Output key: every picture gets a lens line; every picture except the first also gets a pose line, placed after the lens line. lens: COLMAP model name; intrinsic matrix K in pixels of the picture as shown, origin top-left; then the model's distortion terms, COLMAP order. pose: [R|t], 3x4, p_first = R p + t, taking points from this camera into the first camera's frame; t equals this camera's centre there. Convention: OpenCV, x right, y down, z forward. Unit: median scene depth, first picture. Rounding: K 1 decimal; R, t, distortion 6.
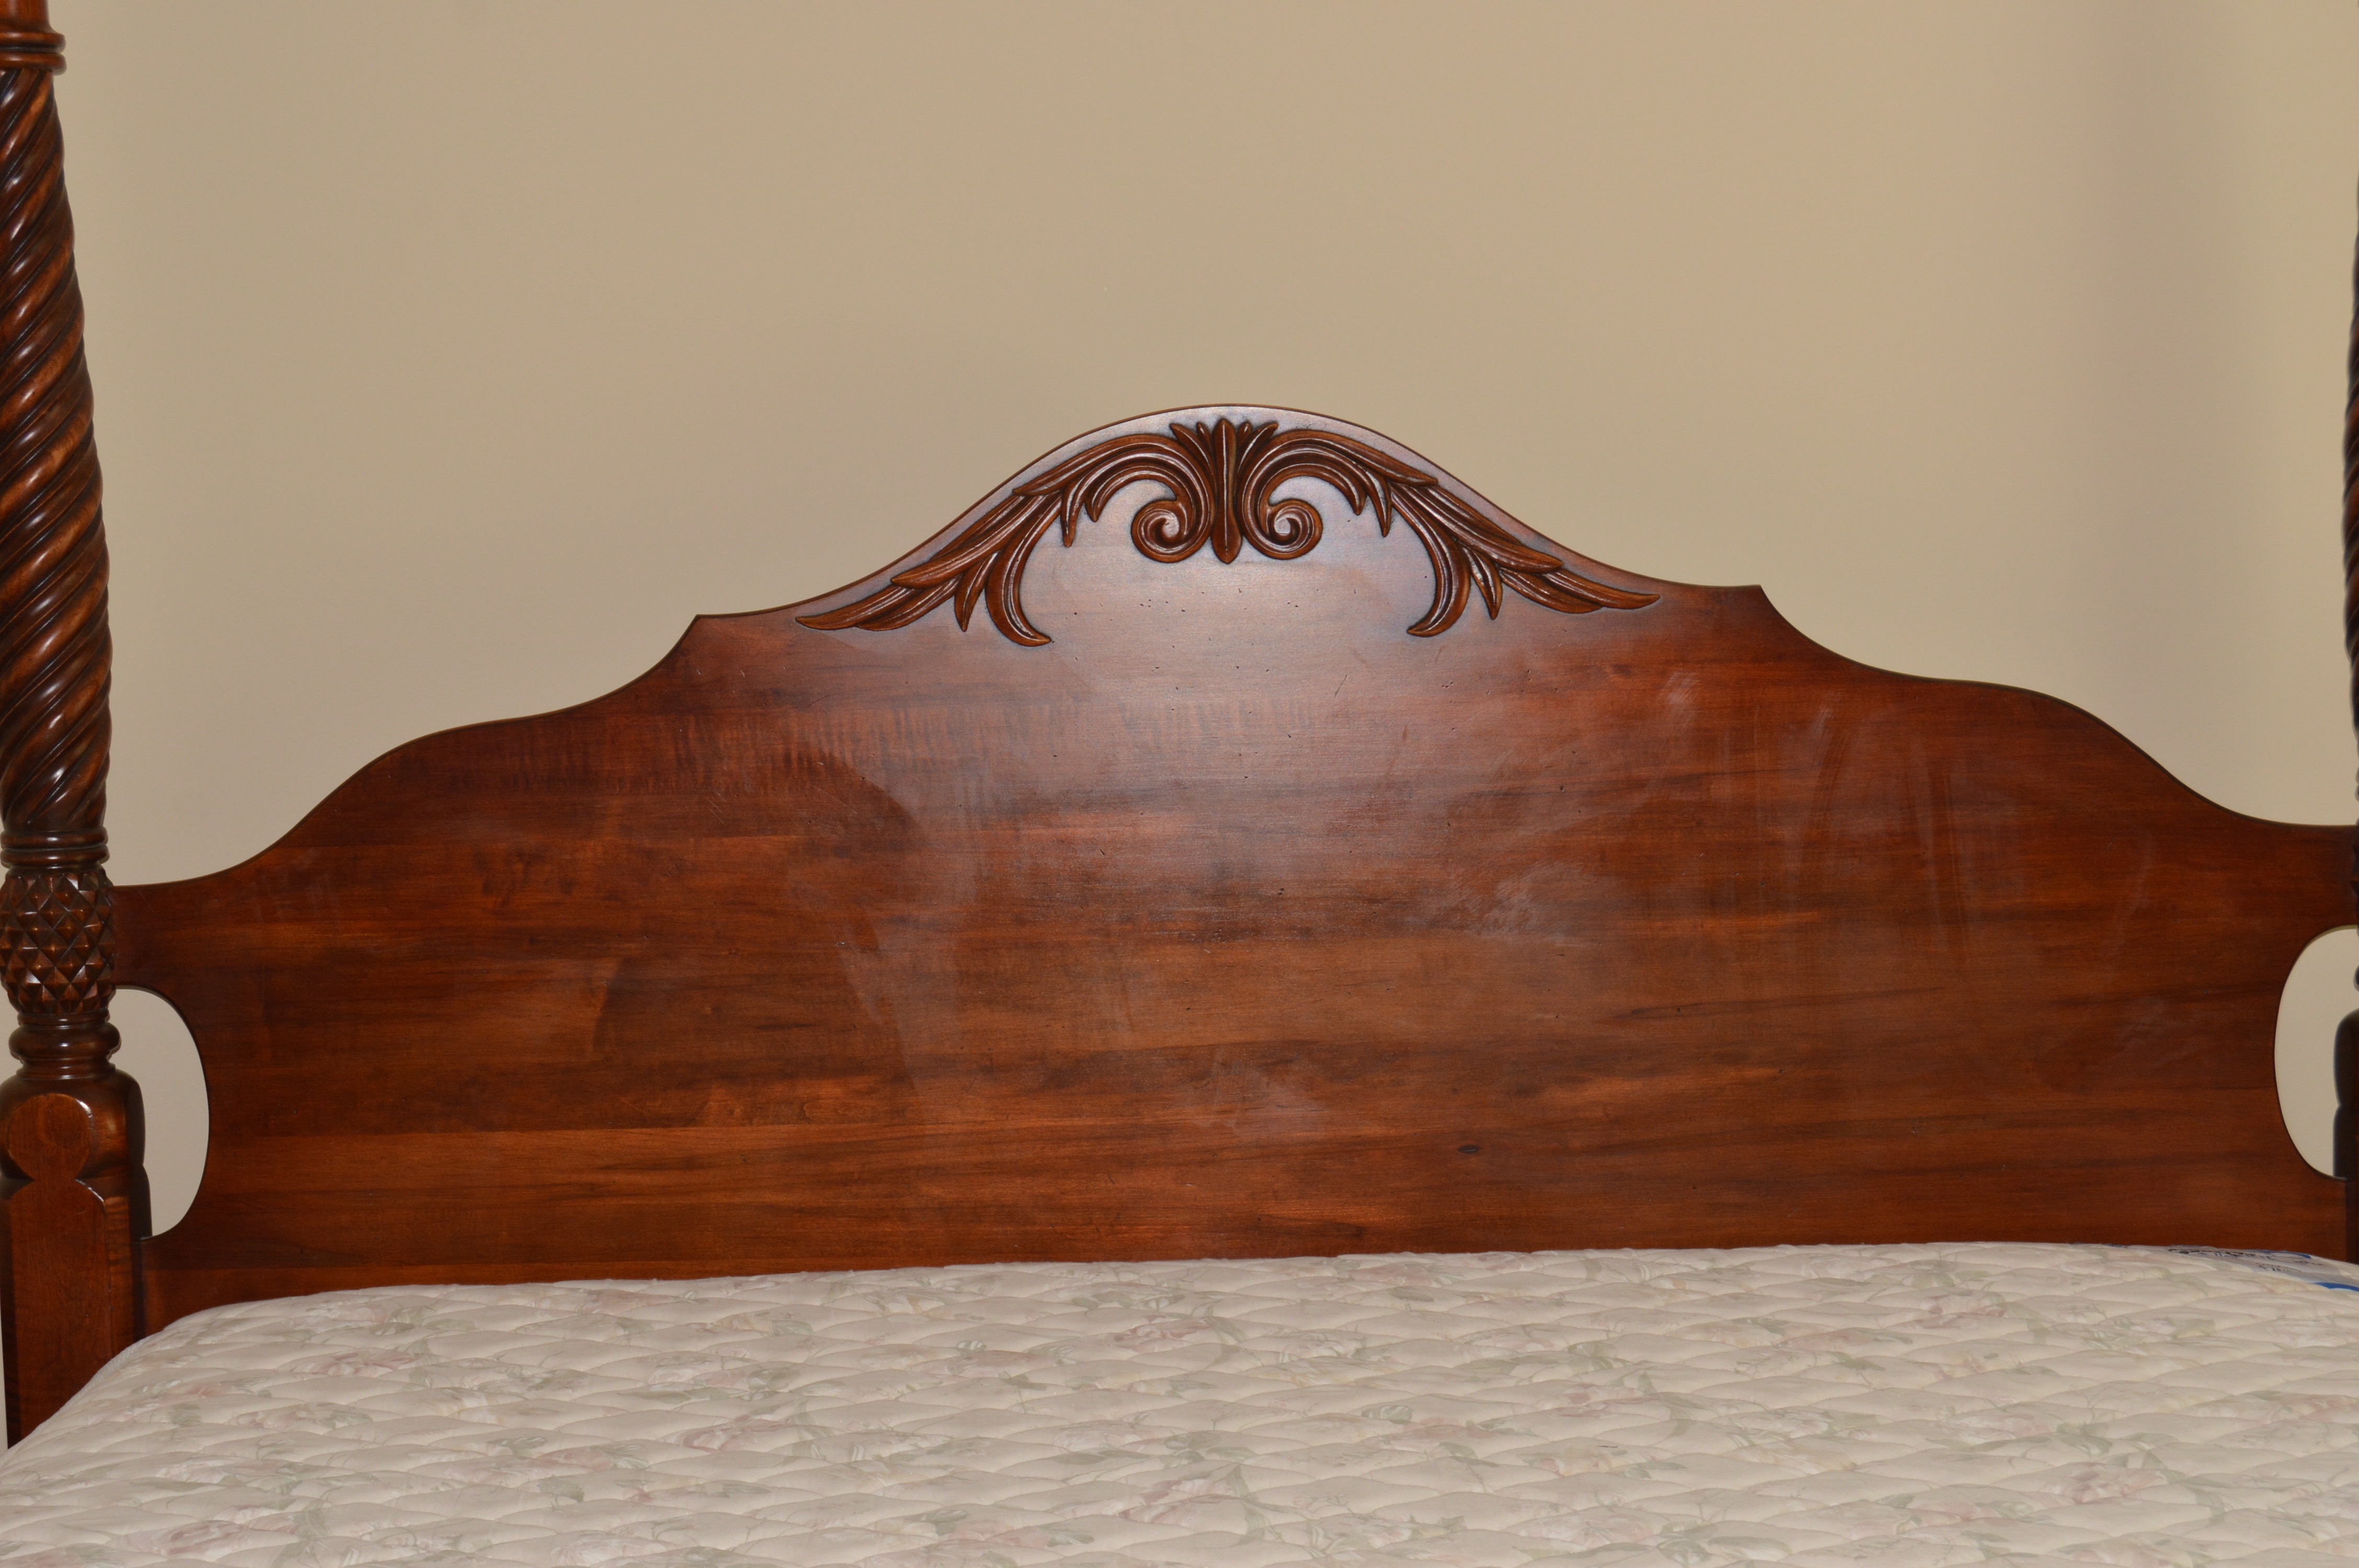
lens RADIAL K [[4725.7, 0, 1179.5], [0, 4725.7, 784.0], [0, 0, 1]] dist [-0.055897, 0.242529]
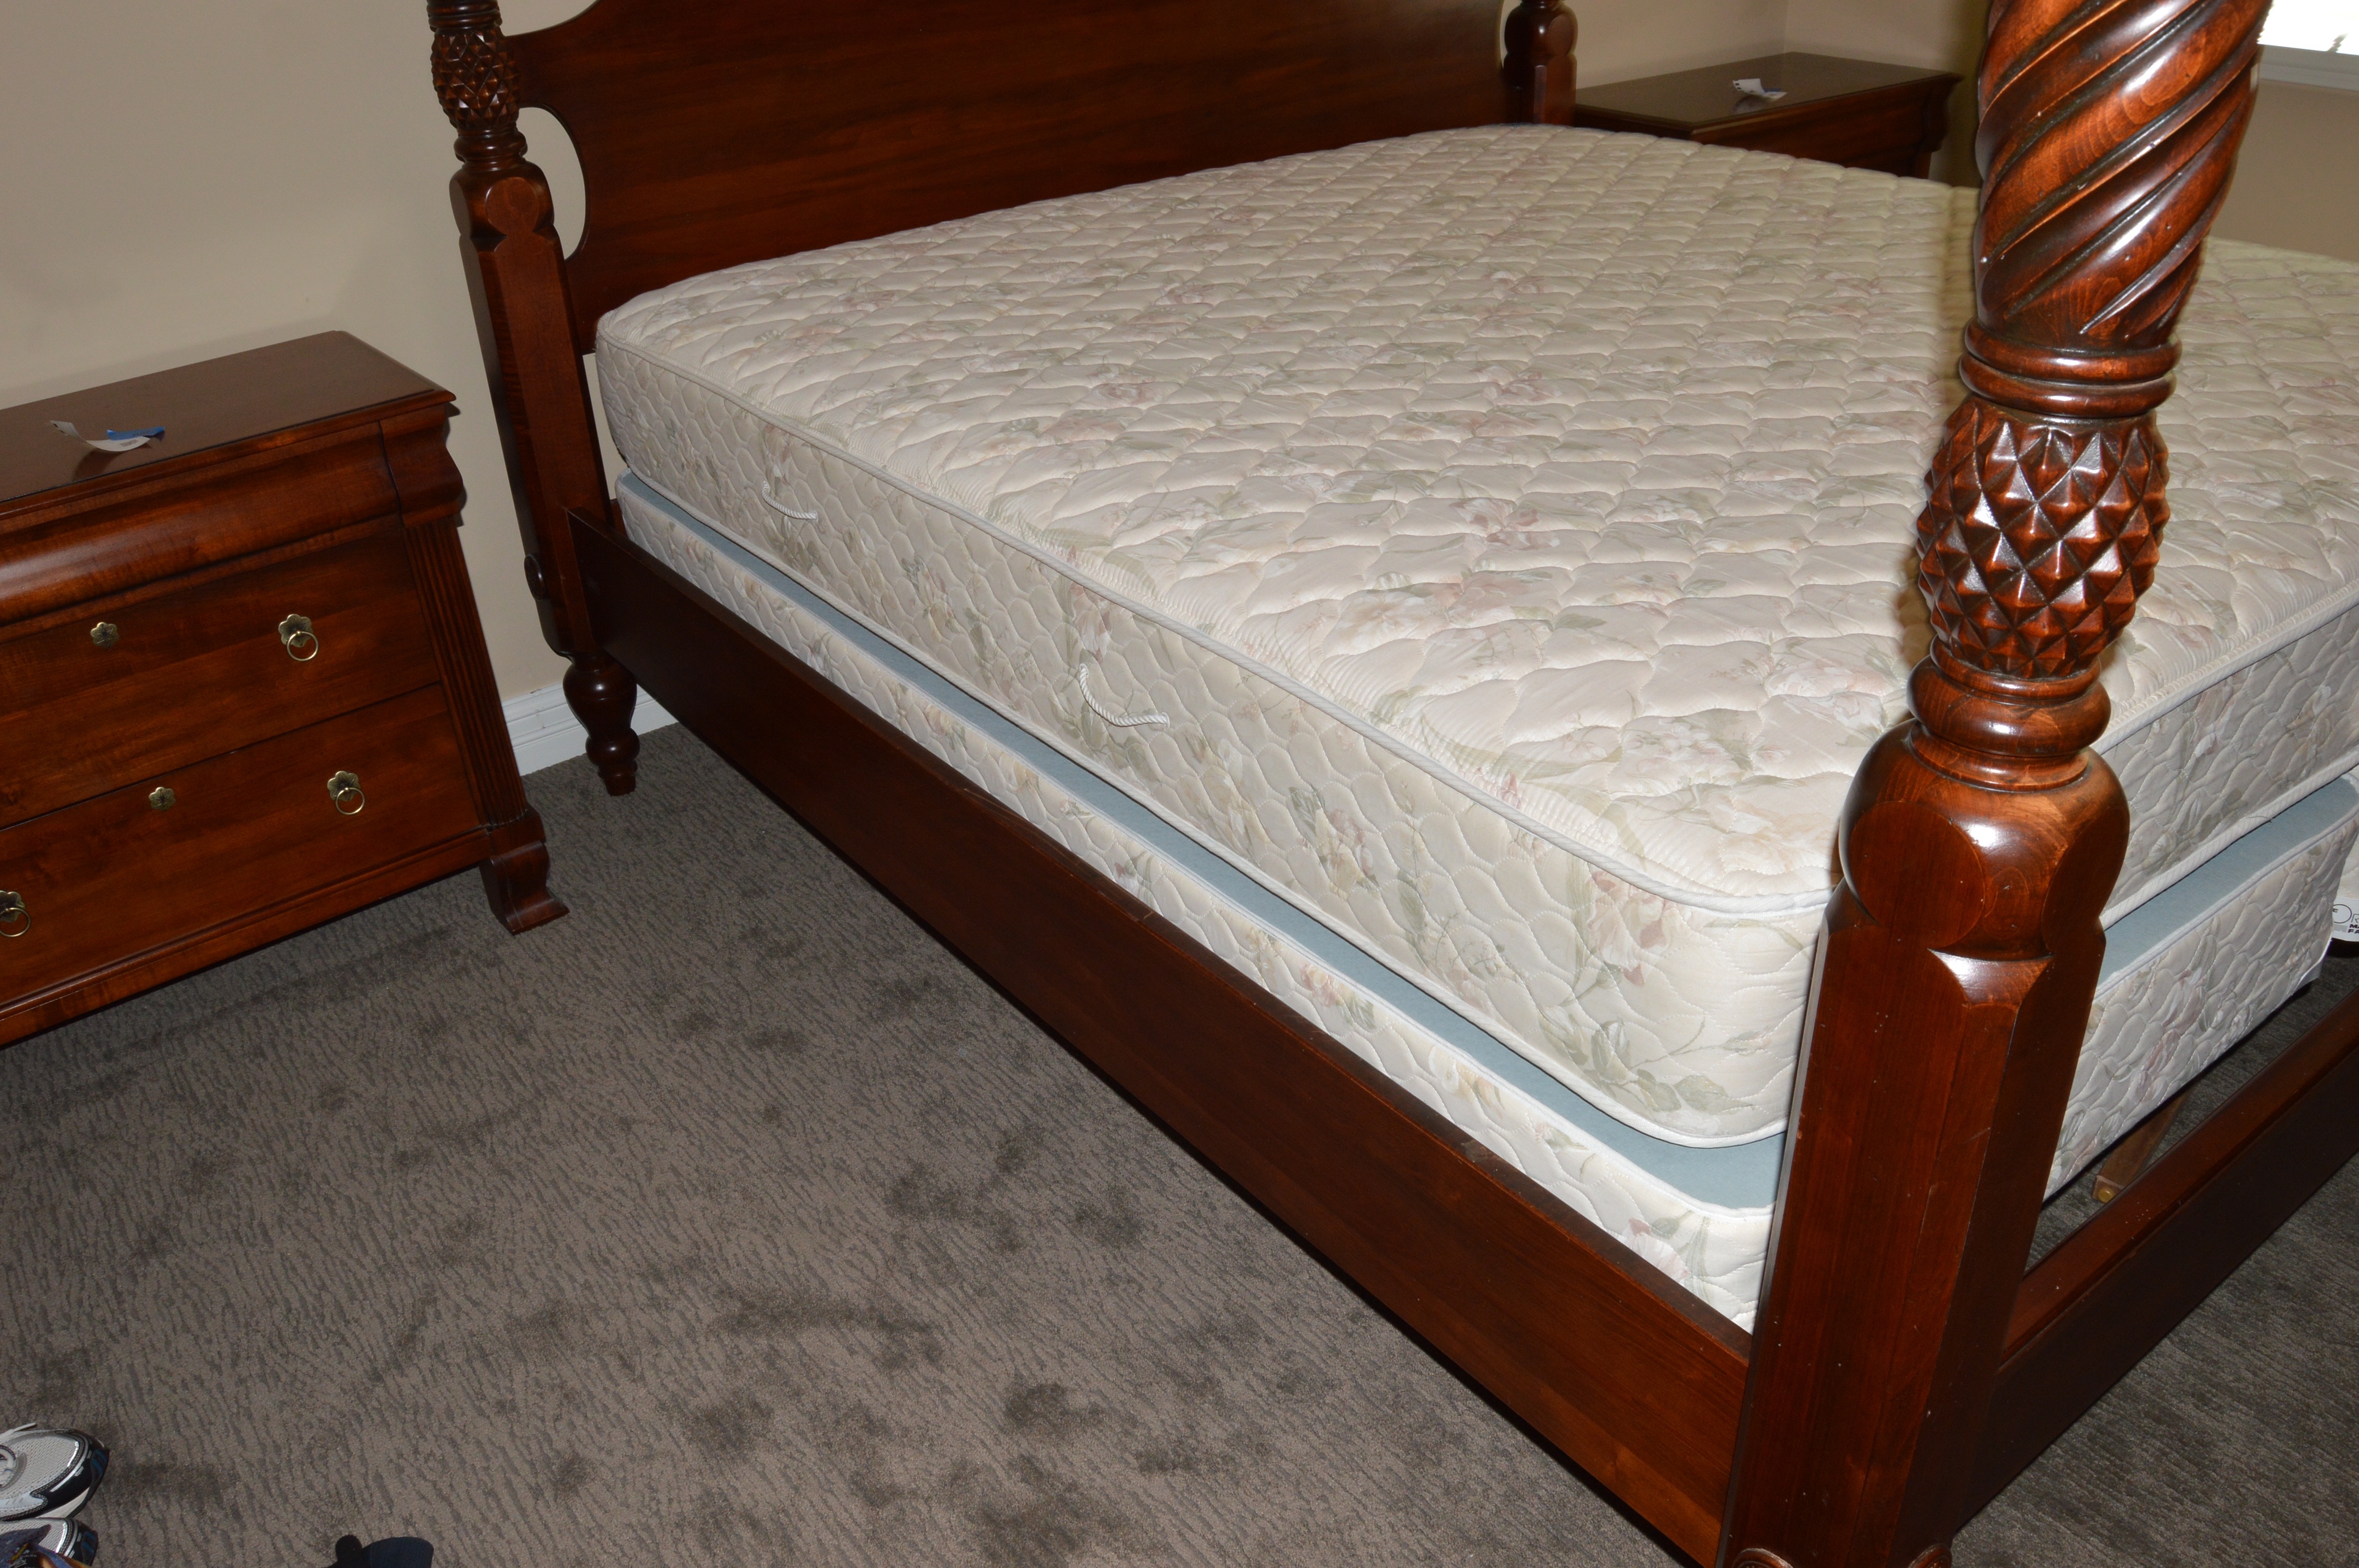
lens RADIAL K [[1862.0, 0, 1179.5], [0, 1862.0, 784.0], [0, 0, 1]] dist [-0.097520, 0.041410]
pose [[0.791677, -0.301612, 0.531298, -0.443891], [0.067809, 0.907647, 0.414220, 0.013172], [-0.607164, -0.291902, 0.739016, 0.356861]]
